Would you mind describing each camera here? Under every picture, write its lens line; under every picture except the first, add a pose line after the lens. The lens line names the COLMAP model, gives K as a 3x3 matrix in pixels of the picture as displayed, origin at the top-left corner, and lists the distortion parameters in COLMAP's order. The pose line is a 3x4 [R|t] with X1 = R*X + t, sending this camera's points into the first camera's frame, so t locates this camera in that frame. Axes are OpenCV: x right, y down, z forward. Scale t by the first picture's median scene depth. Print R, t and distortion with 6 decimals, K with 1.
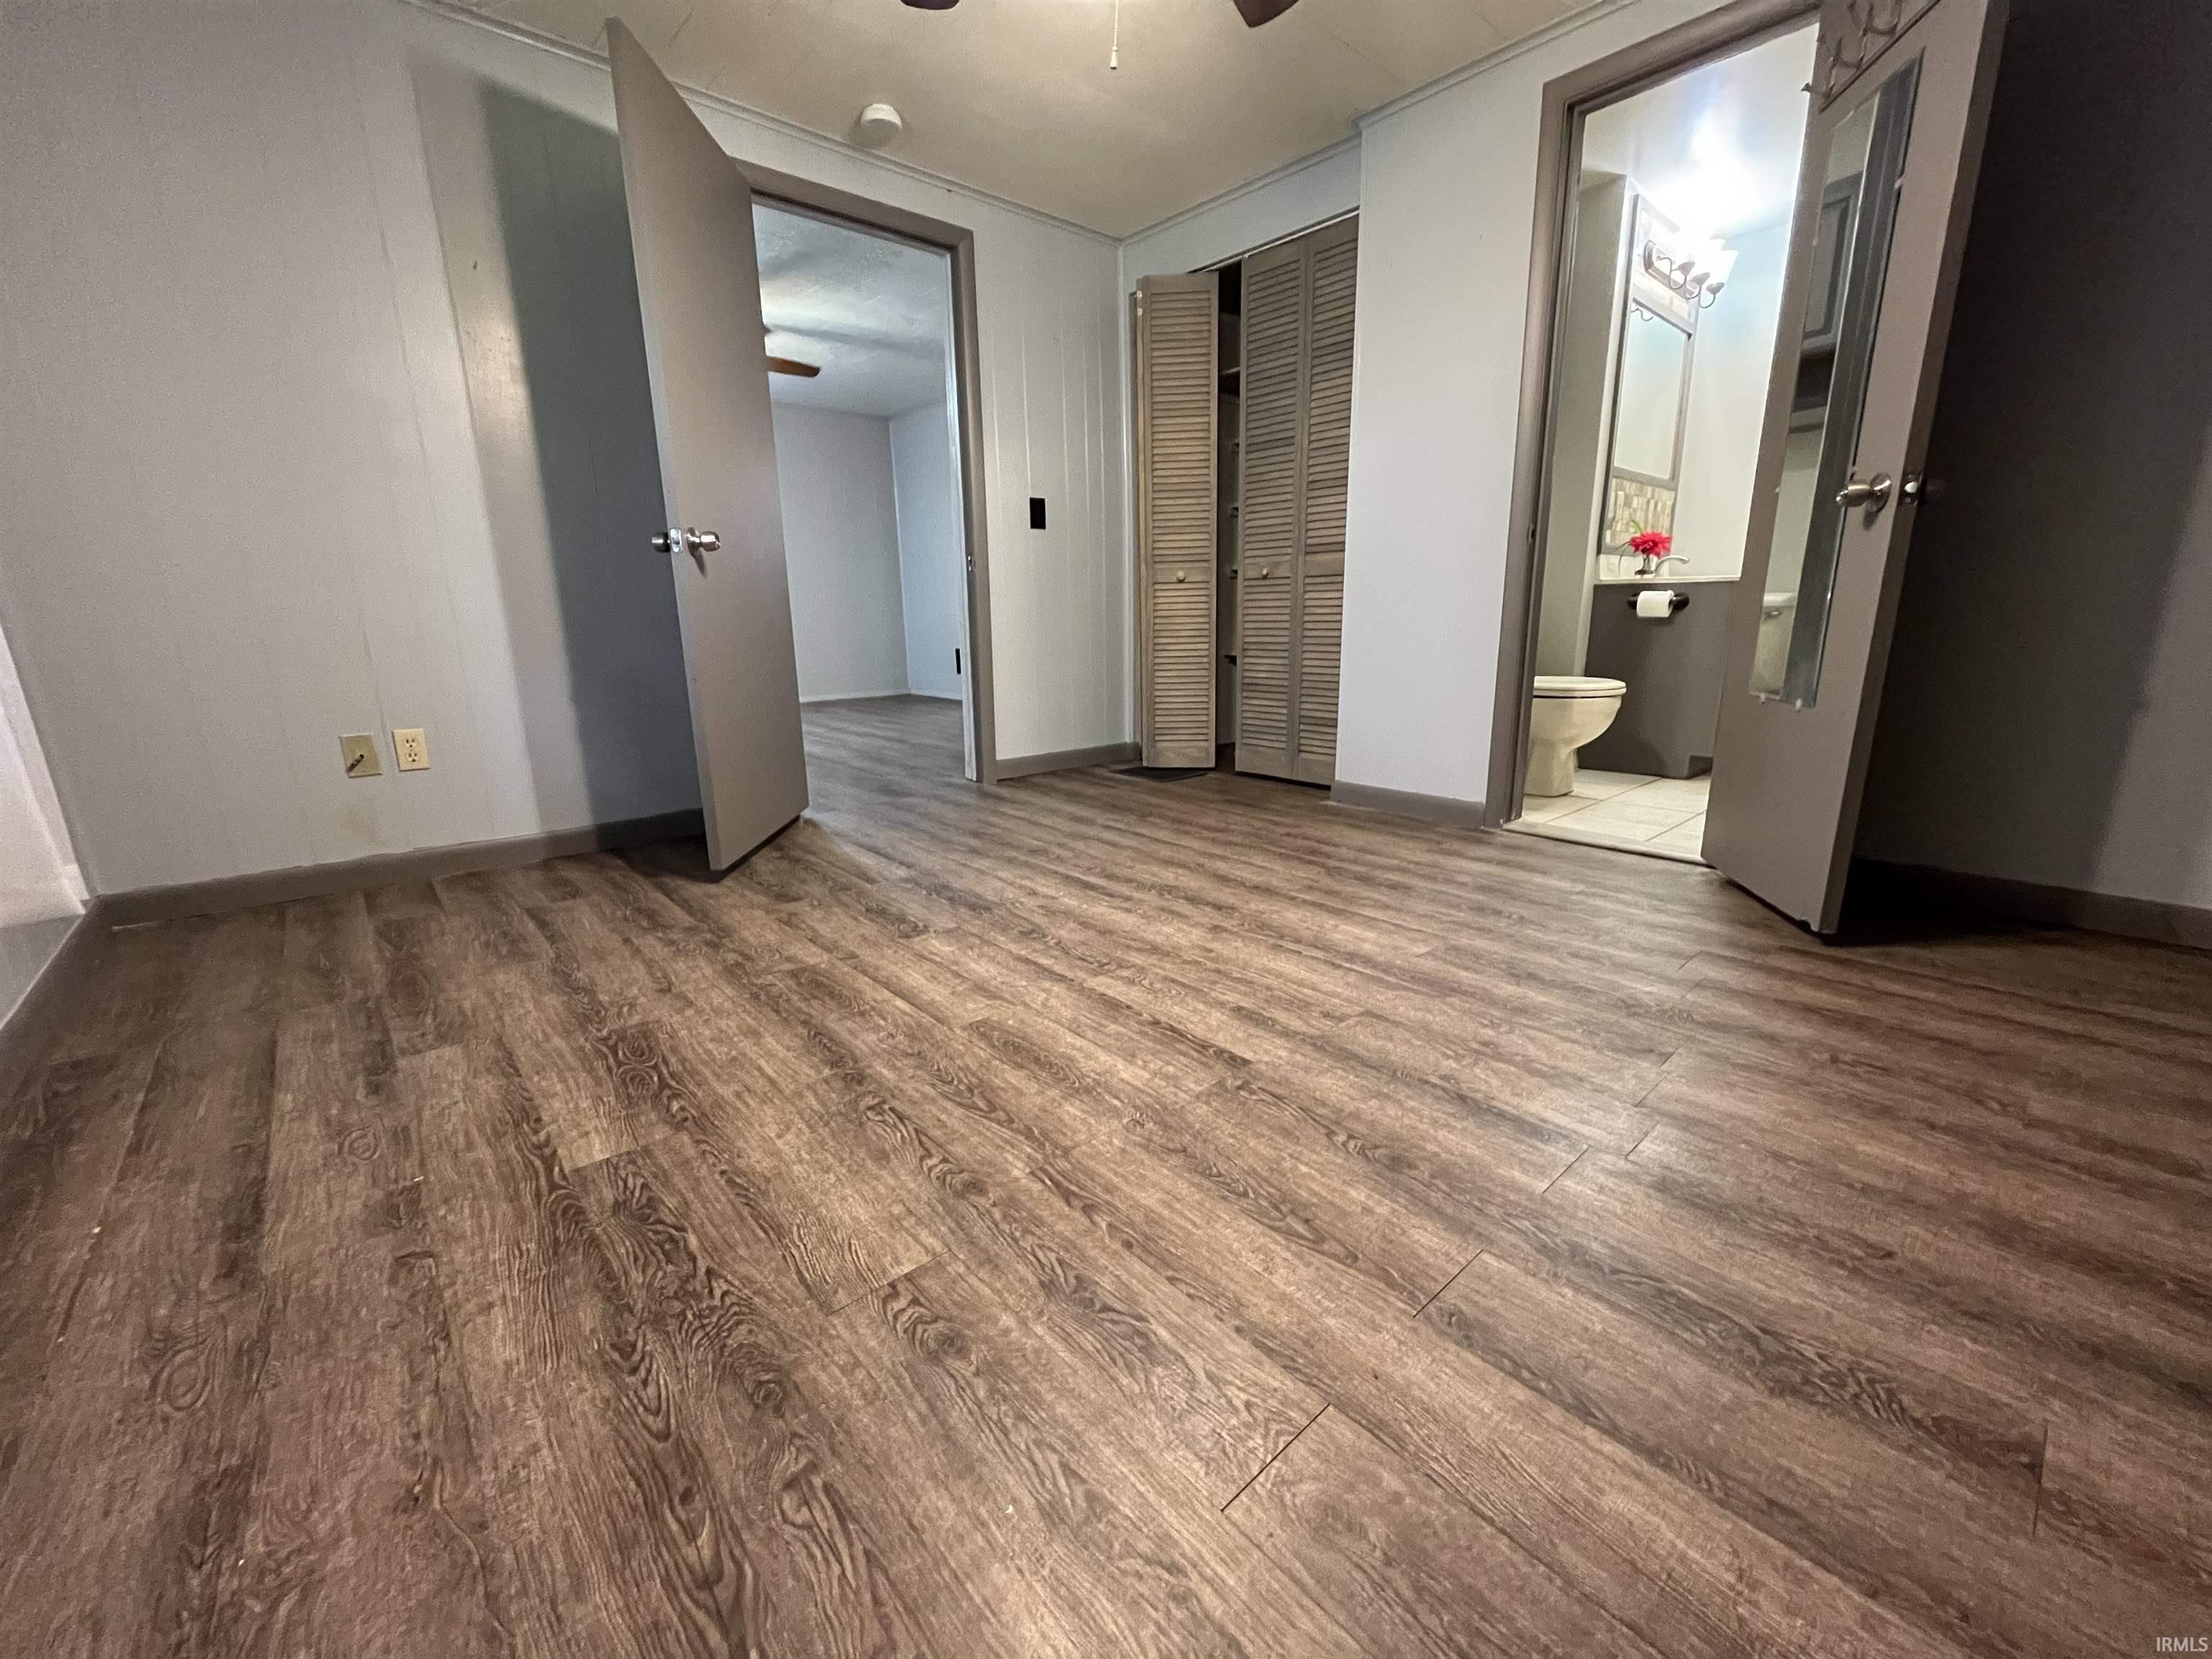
lens RADIAL K [[889.1, 0, 1104.5], [0, 889.1, 821.7], [0, 0, 1]] dist [-0.003653, -0.000216]
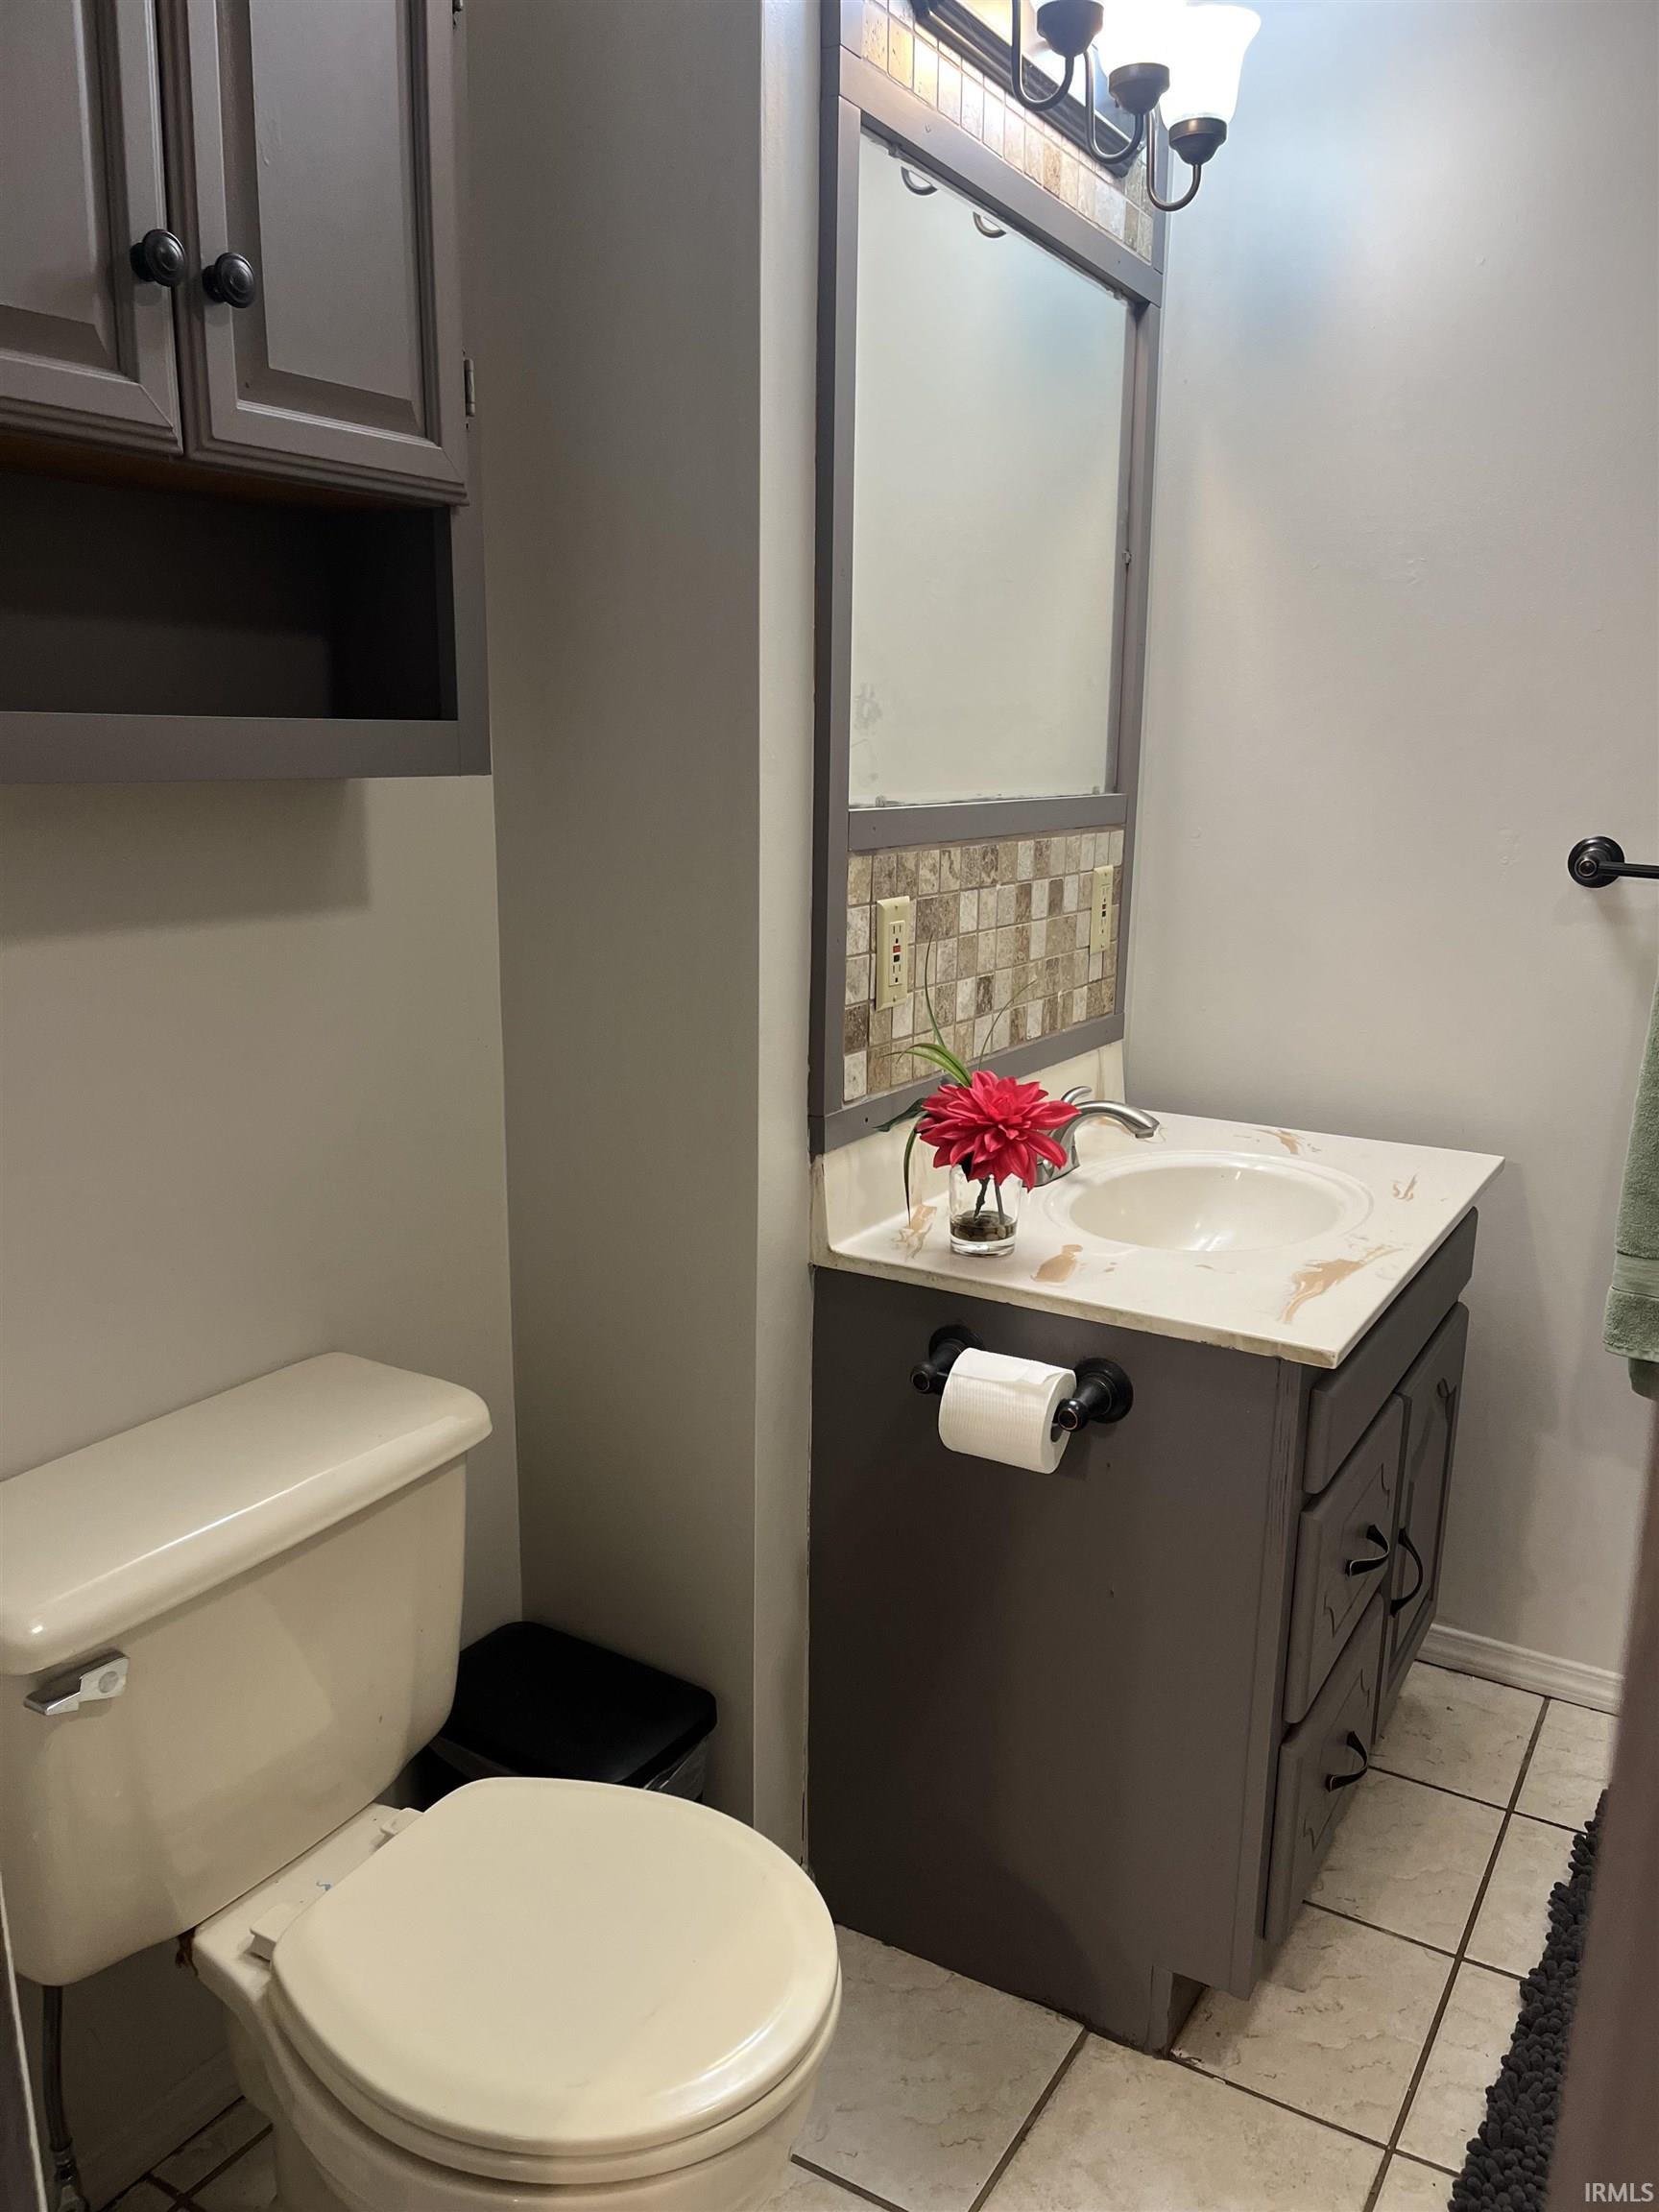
lens RADIAL K [[1685.0, 0, 829.5], [0, 1685.0, 1106.0], [0, 0, 1]] dist [0.093378, -0.120676]
pose [[0.949879, -0.030306, 0.311146, 0.705812], [0.037113, 0.999183, -0.015978, -0.523335], [-0.310408, 0.026725, 0.950228, 0.939311]]
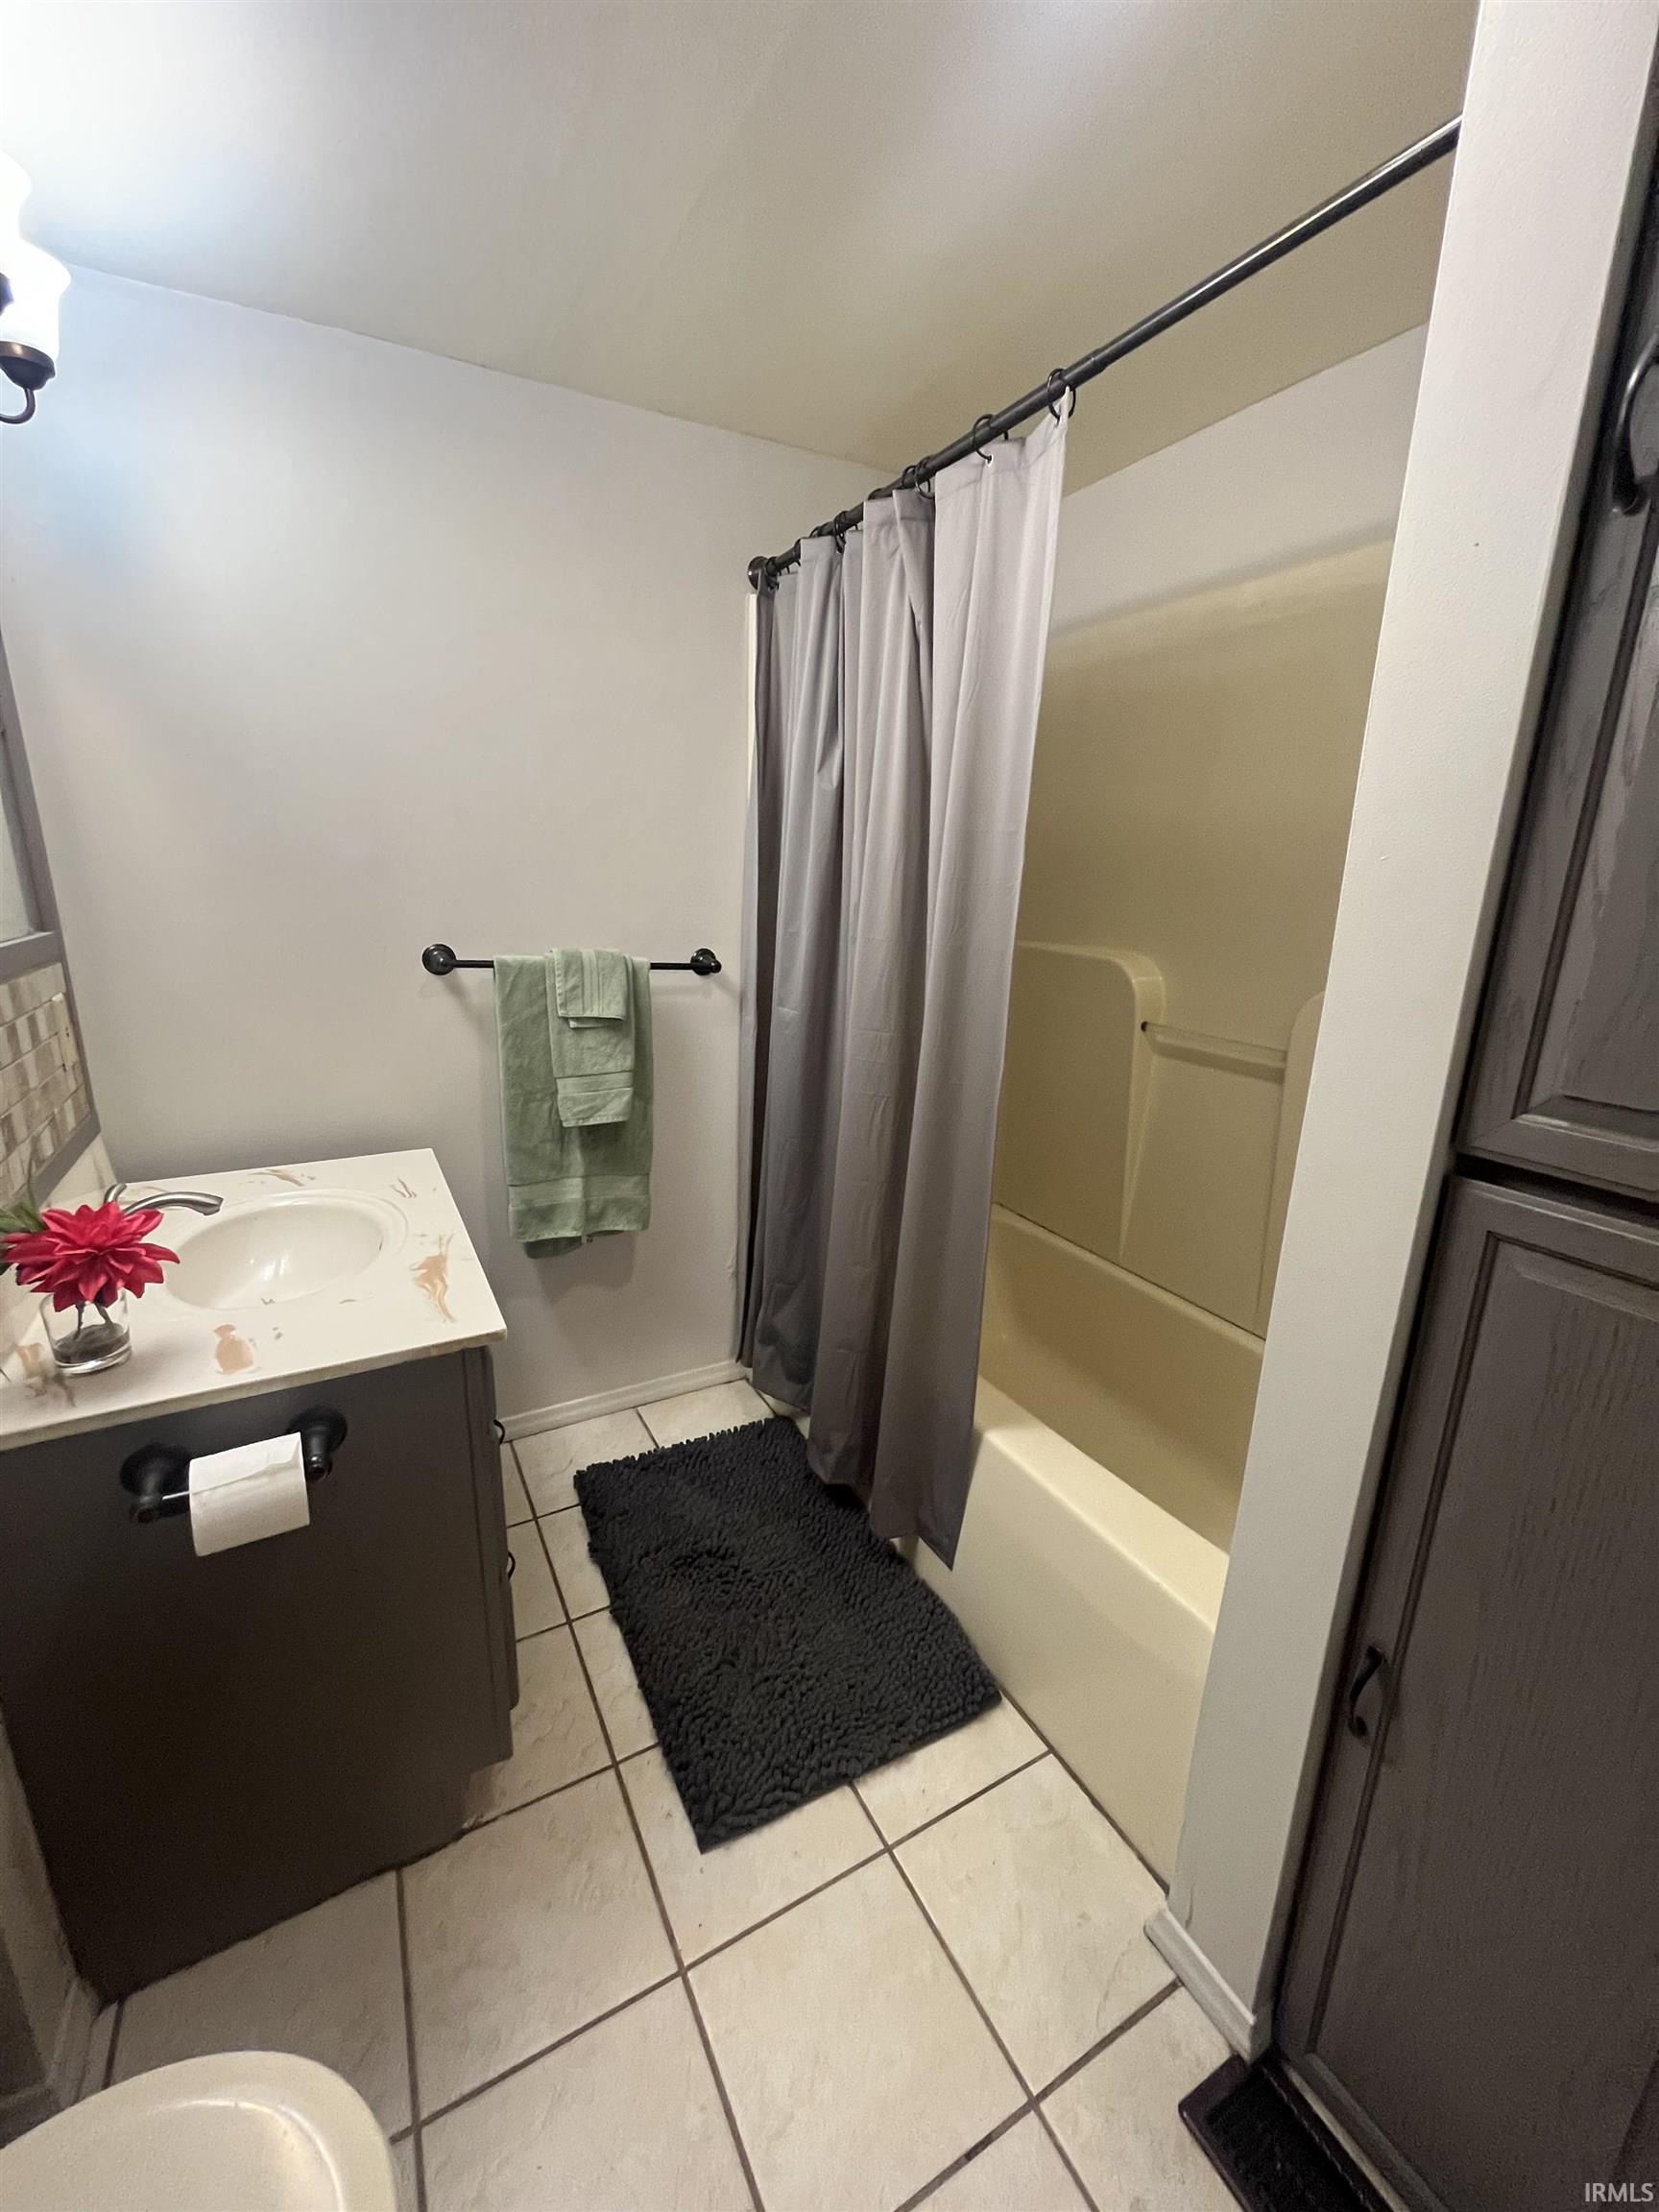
lens RADIAL K [[894.9, 0, 827.6], [0, 894.9, 1098.6], [0, 0, 1]] dist [0.000338, 0.000026]
pose [[0.209322, -0.214532, 0.954023, 0.682076], [0.205295, 0.963534, 0.171627, -0.602562], [-0.956053, 0.159931, 0.245731, 1.185103]]
